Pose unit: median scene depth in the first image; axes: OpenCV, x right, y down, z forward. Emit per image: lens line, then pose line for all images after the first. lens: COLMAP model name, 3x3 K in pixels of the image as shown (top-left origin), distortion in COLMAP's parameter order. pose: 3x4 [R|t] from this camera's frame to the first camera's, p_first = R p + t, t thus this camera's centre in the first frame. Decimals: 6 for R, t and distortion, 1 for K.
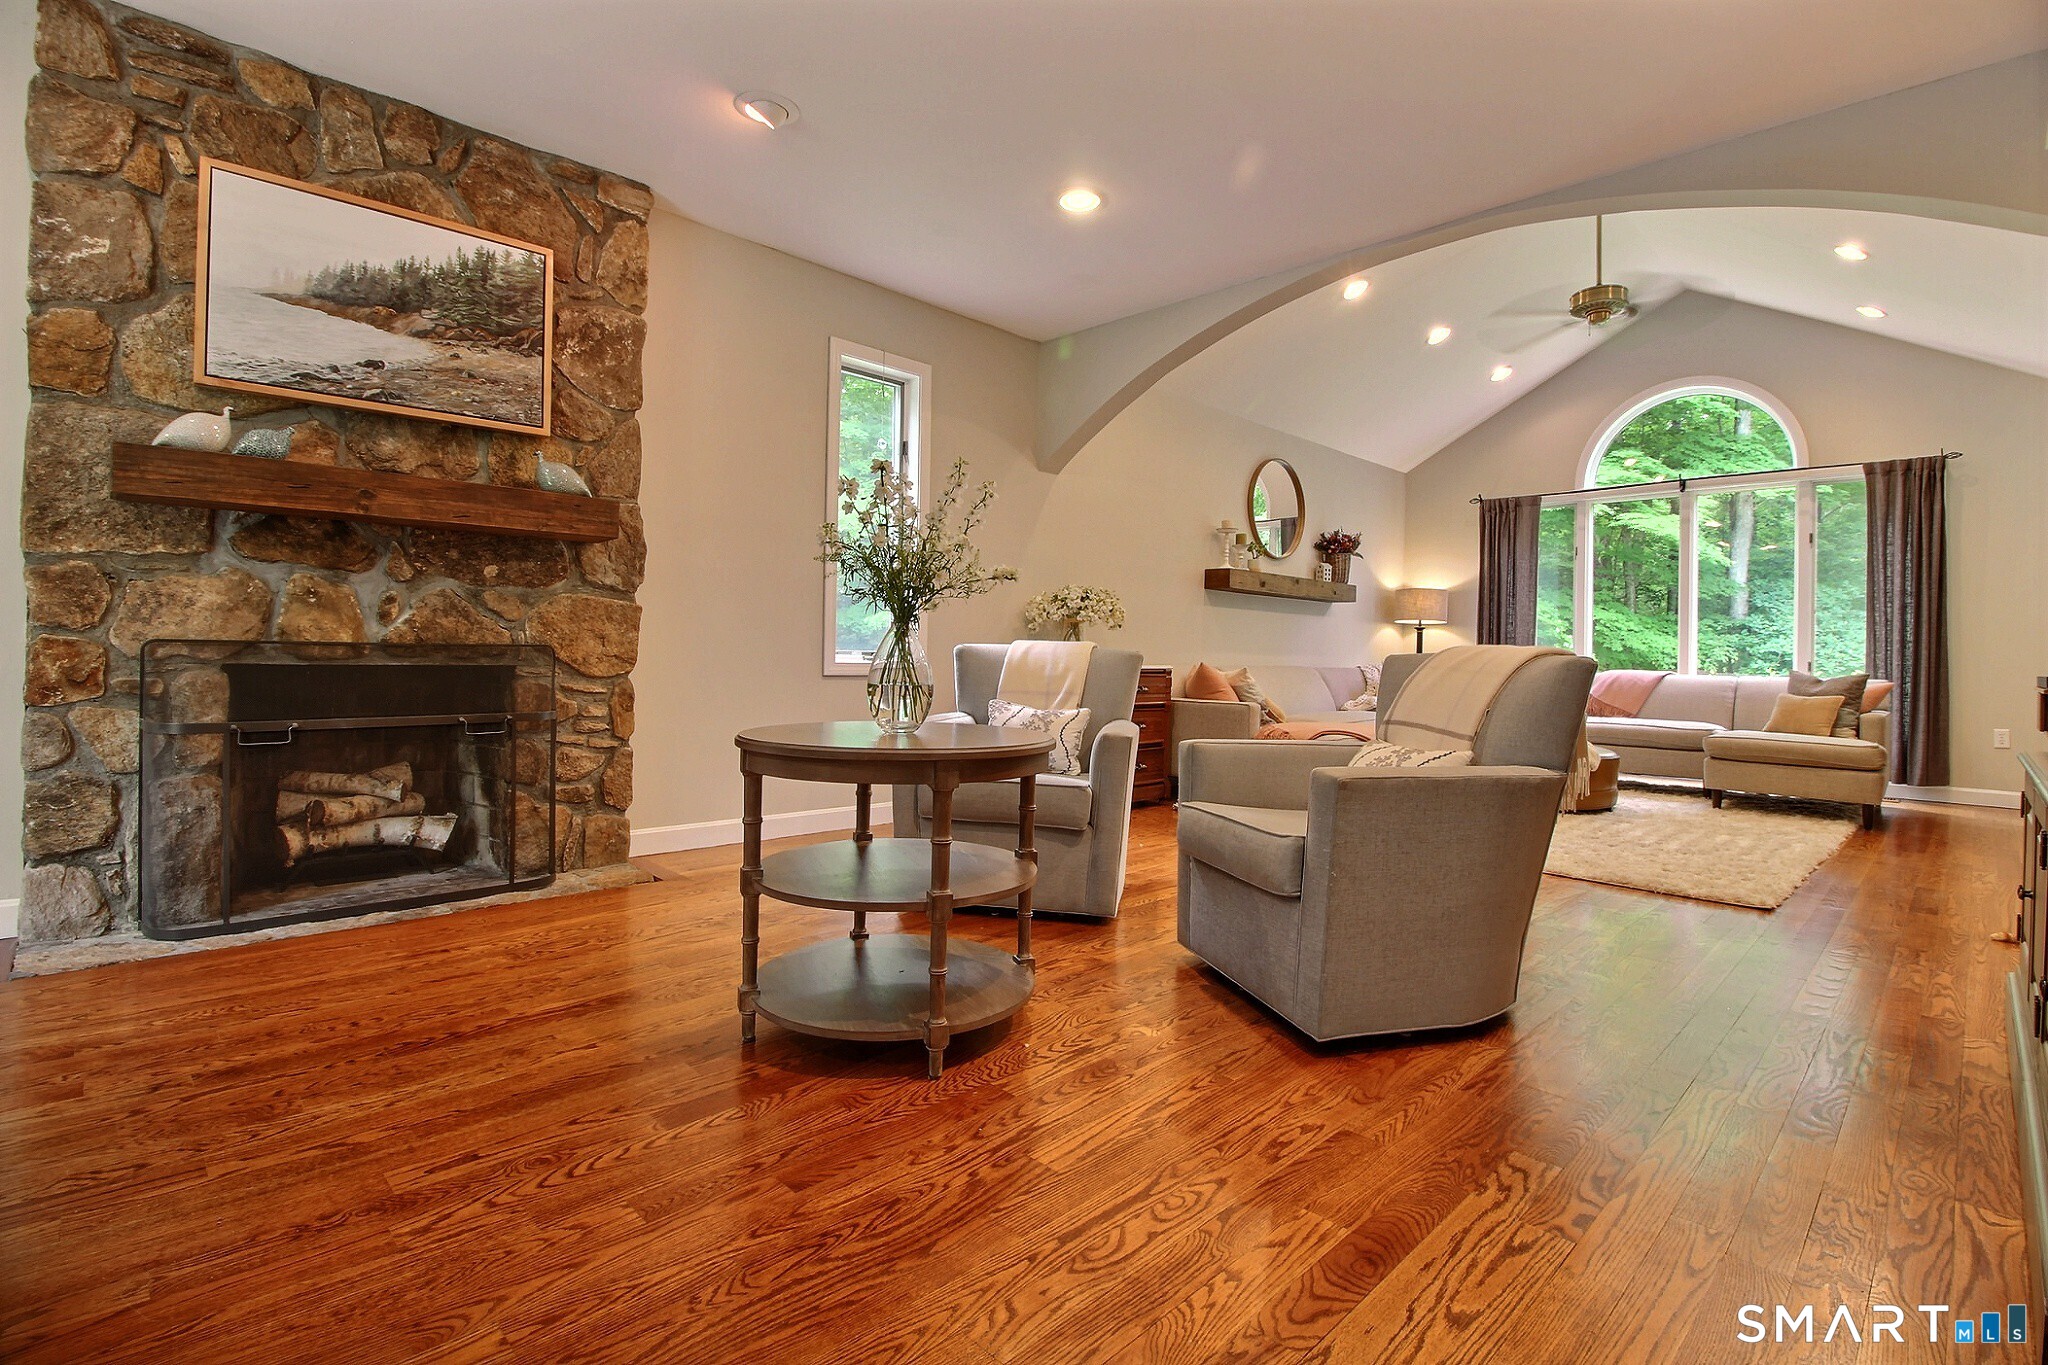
lens RADIAL K [[944.7, 0, 1035.0], [0, 944.7, 666.2], [0, 0, 1]] dist [-0.018463, -0.006197]
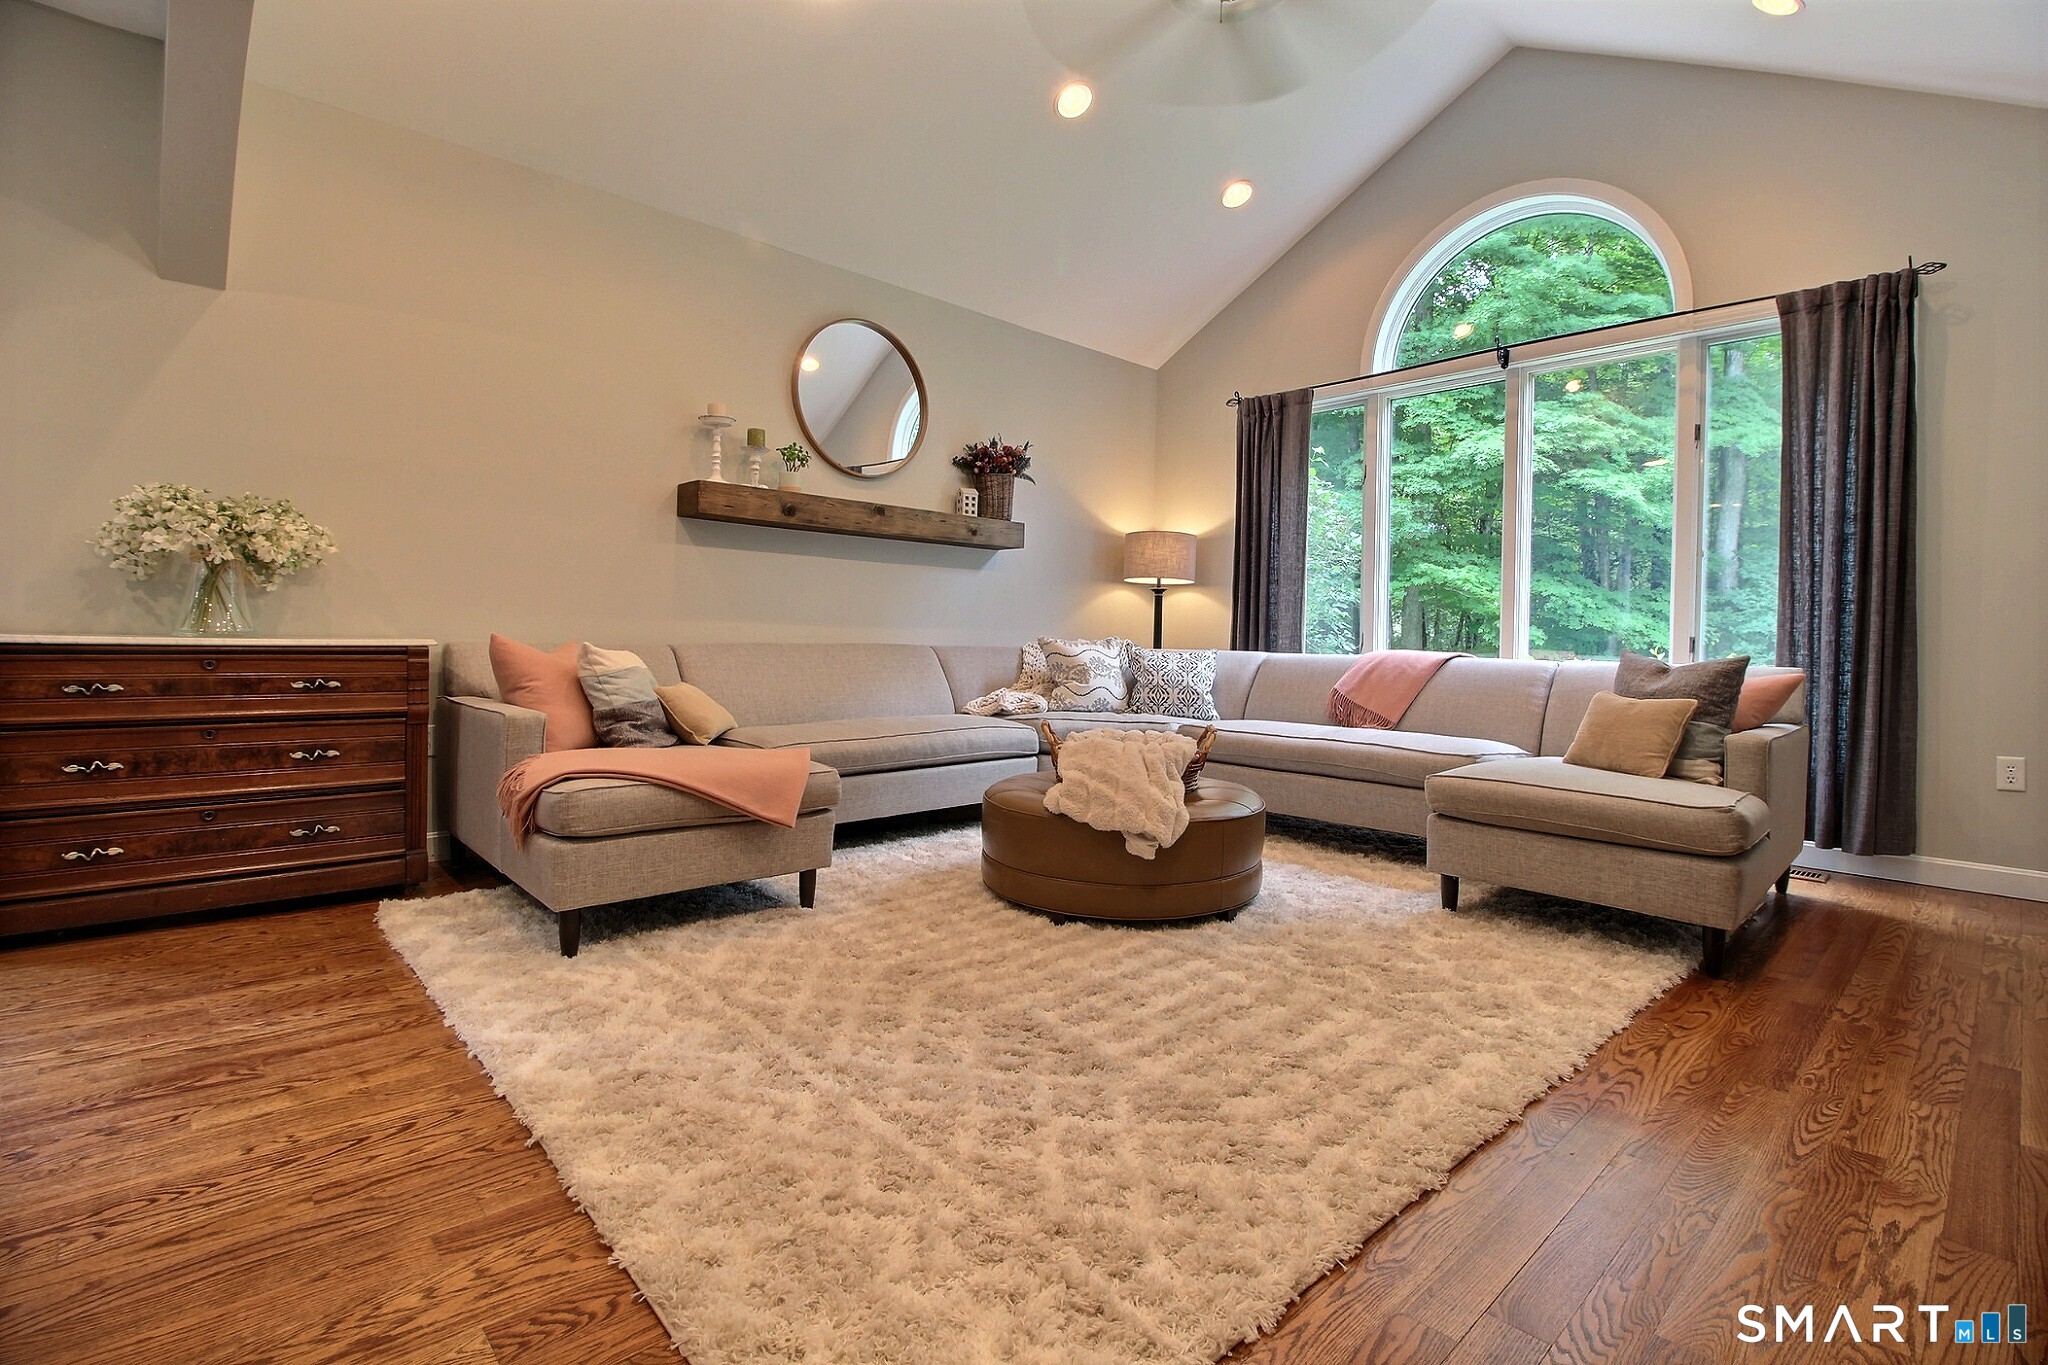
lens RADIAL K [[944.7, 0, 1035.1], [0, 944.7, 668.0], [0, 0, 1]] dist [-0.018463, -0.006197]
pose [[0.999796, 0.001354, -0.020175, 0.457261], [-0.000952, 0.999800, 0.019961, 0.004102], [0.020198, -0.019938, 0.999597, 0.418376]]
